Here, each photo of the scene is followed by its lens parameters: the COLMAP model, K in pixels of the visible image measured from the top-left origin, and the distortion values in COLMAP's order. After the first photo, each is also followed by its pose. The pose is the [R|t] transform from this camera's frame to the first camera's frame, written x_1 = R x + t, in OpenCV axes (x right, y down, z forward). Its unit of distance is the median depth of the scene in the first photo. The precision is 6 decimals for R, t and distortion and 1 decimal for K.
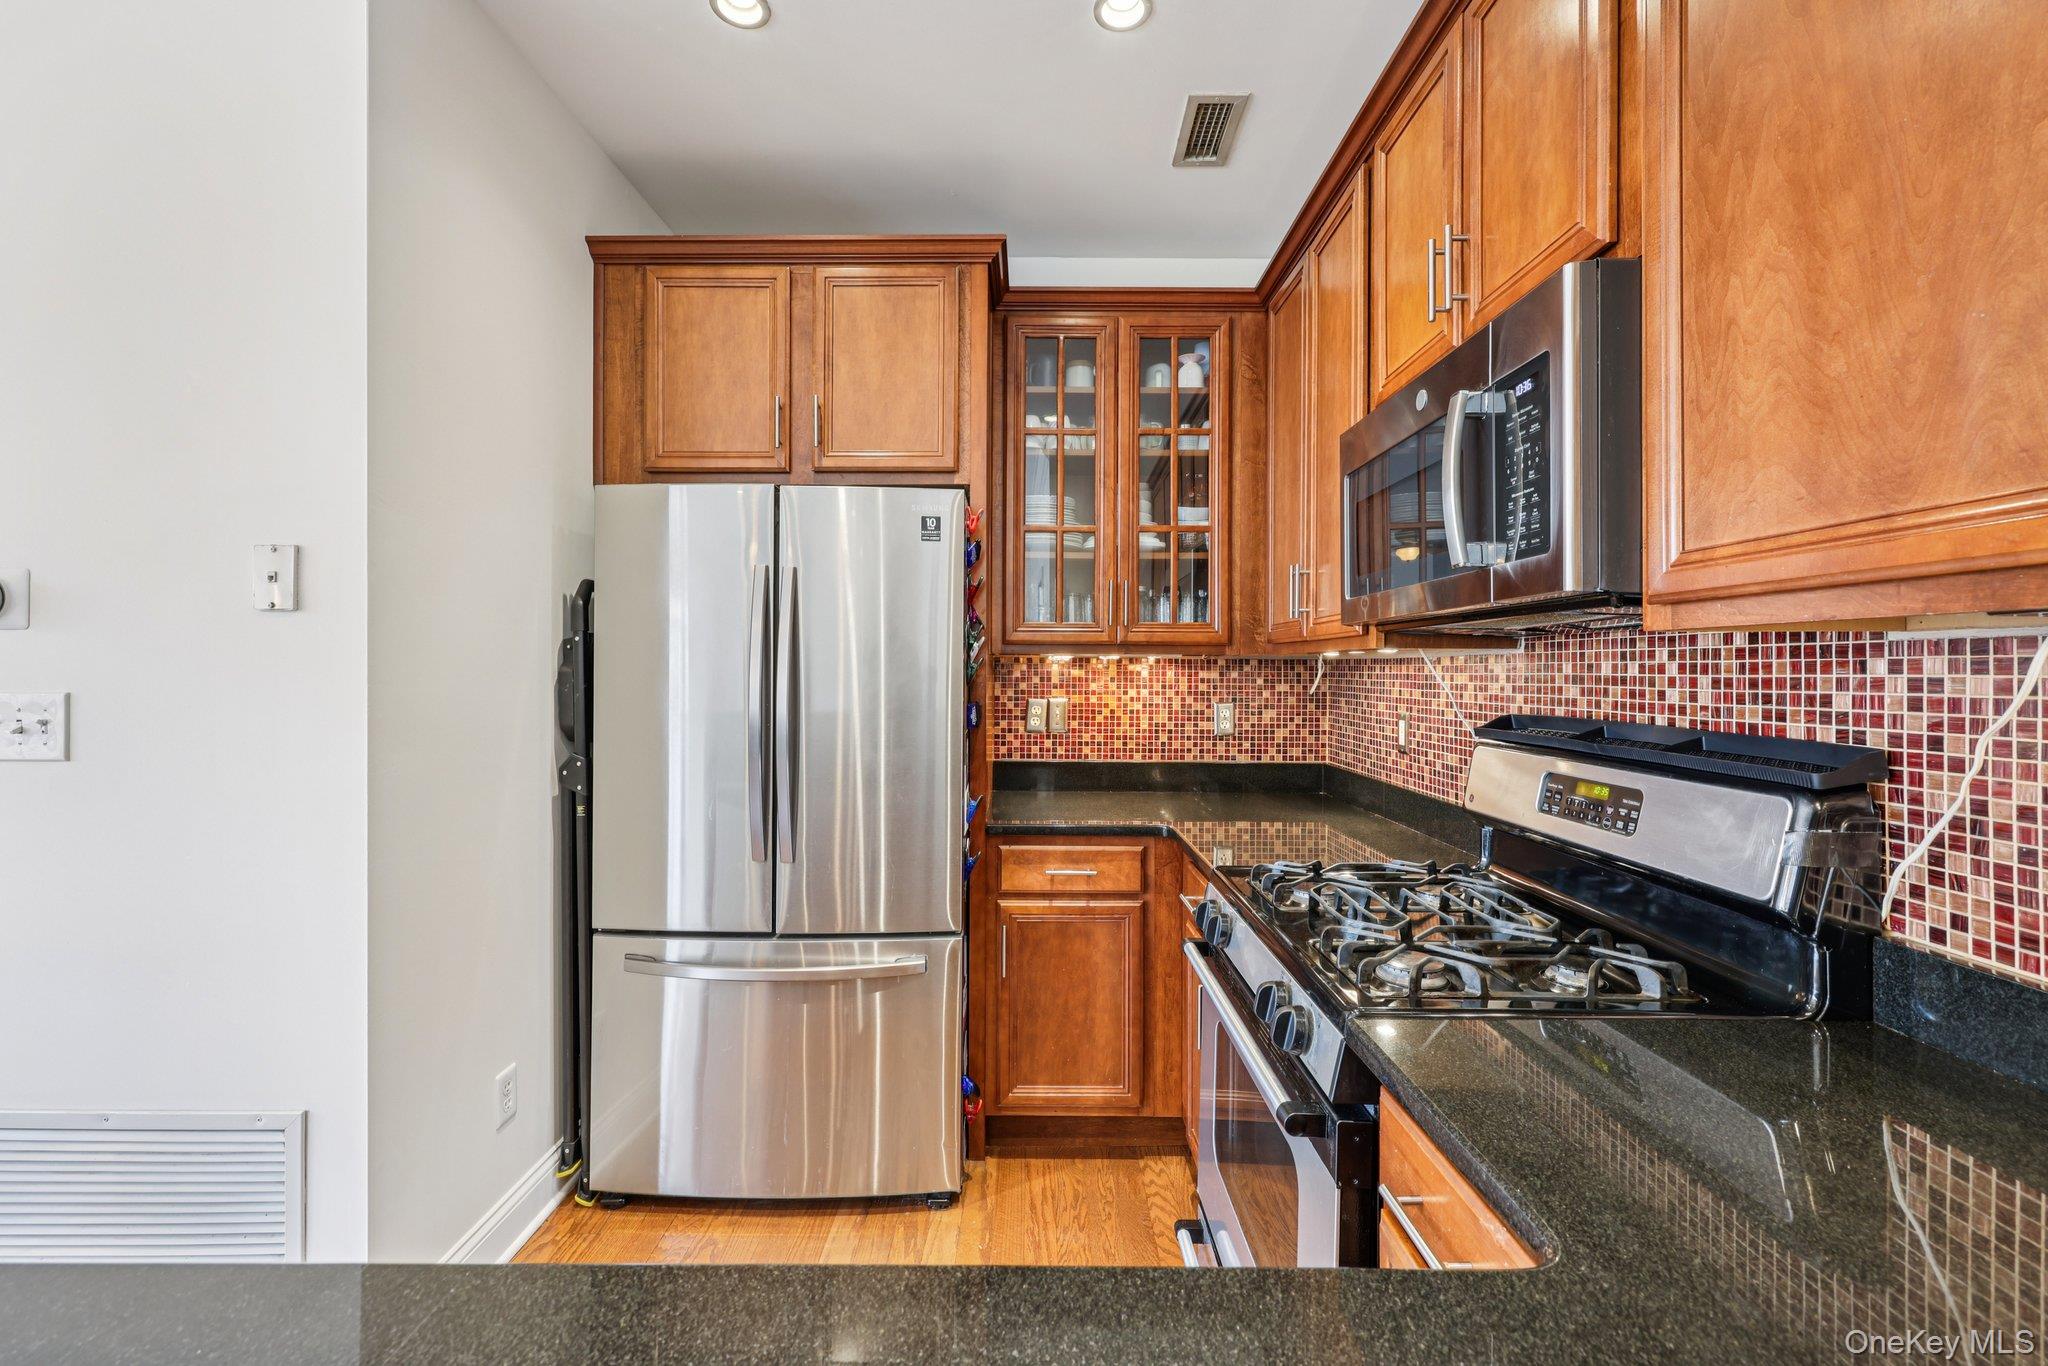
lens RADIAL K [[841.9, 0, 1026.1], [0, 841.9, 670.0], [0, 0, 1]] dist [-0.002925, -0.000257]
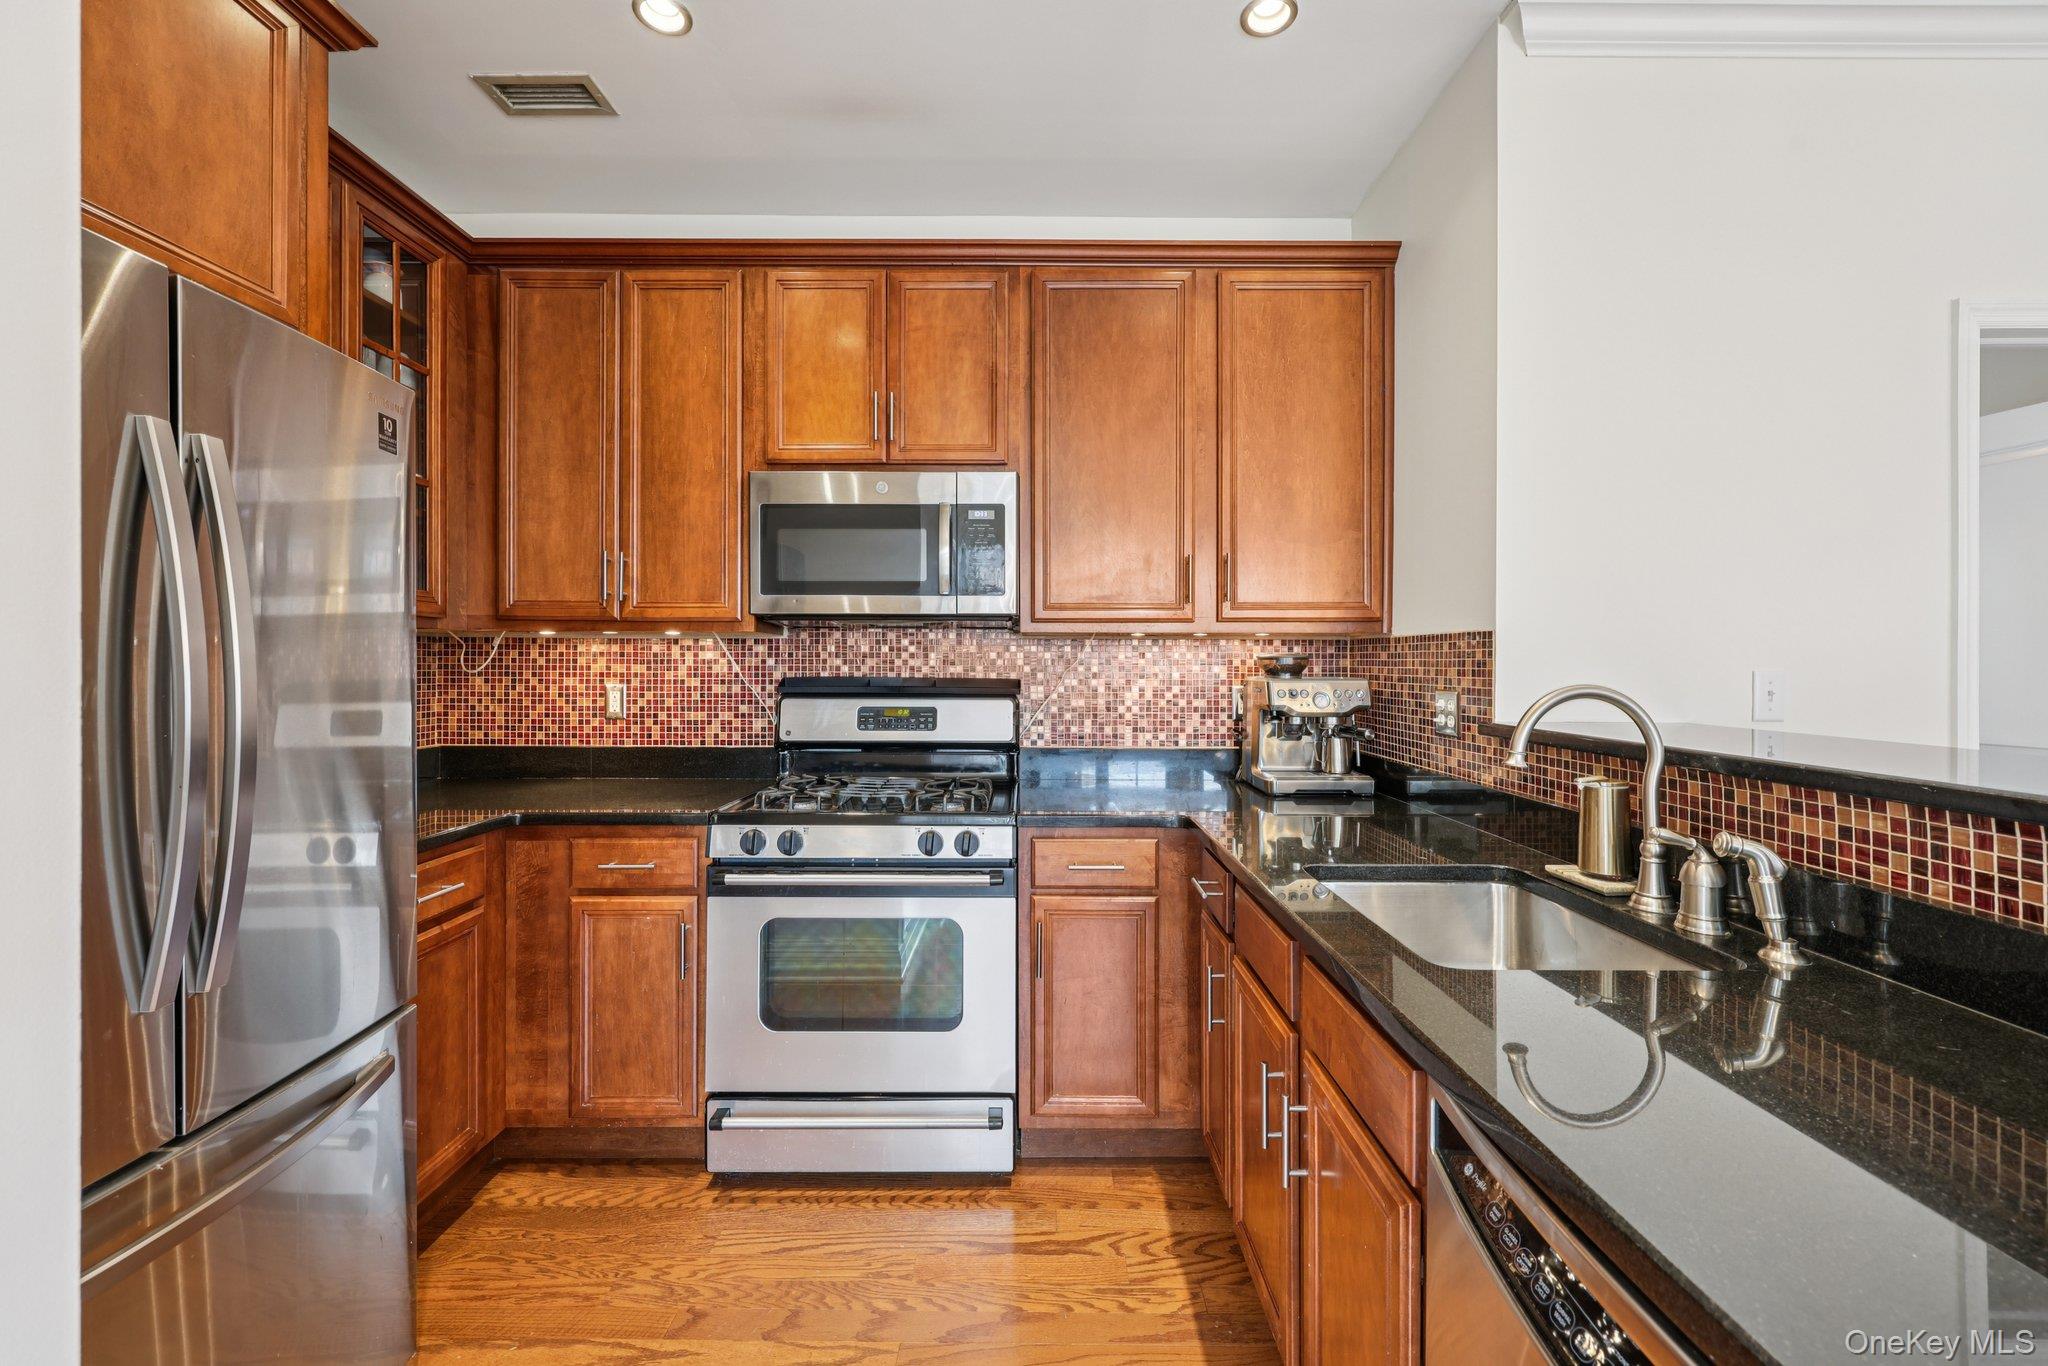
lens RADIAL K [[841.9, 0, 1025.6], [0, 841.9, 669.5], [0, 0, 1]] dist [-0.002925, -0.000257]
pose [[-0.003810, -0.010405, 0.999939, -1.140552], [-0.003585, 0.999940, 0.010392, 0.023724], [-0.999986, -0.003545, -0.003847, 0.671098]]
